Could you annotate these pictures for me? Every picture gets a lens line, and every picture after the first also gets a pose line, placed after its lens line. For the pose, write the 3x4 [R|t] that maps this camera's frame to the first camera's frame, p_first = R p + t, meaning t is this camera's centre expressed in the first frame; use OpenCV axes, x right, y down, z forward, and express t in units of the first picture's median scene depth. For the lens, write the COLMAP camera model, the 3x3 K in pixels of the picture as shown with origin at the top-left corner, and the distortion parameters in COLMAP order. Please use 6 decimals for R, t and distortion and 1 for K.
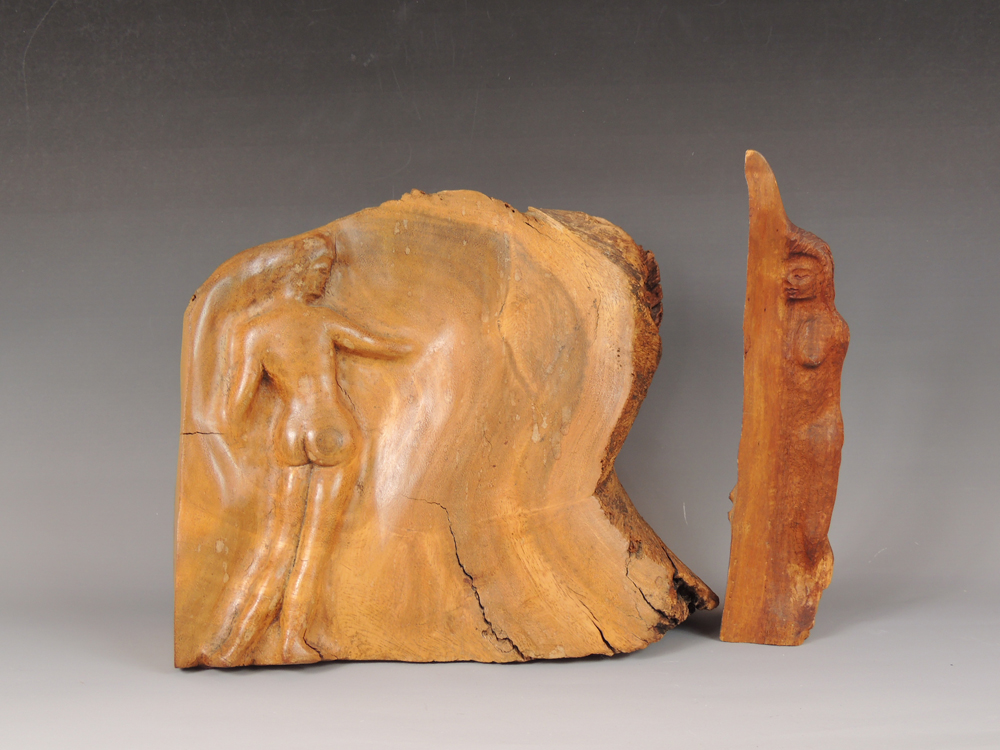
lens RADIAL K [[1389.4, 0, 500.6], [0, 1389.4, 379.1], [0, 0, 1]] dist [-0.095587, 0.000000]
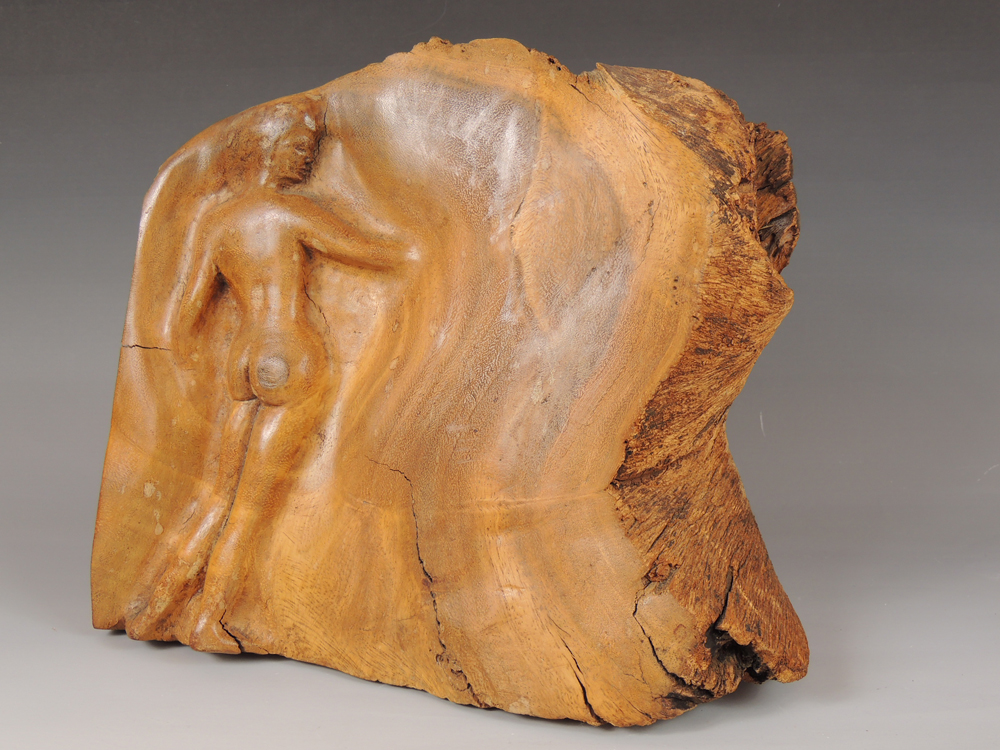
lens RADIAL K [[1389.4, 0, 499.5], [0, 1389.4, 367.6], [0, 0, 1]] dist [-0.095587, 0.000000]
pose [[0.888379, 0.100515, -0.447972, 0.319344], [-0.062697, 0.993159, 0.098507, -0.039922], [0.454809, -0.059425, 0.888604, 0.373890]]
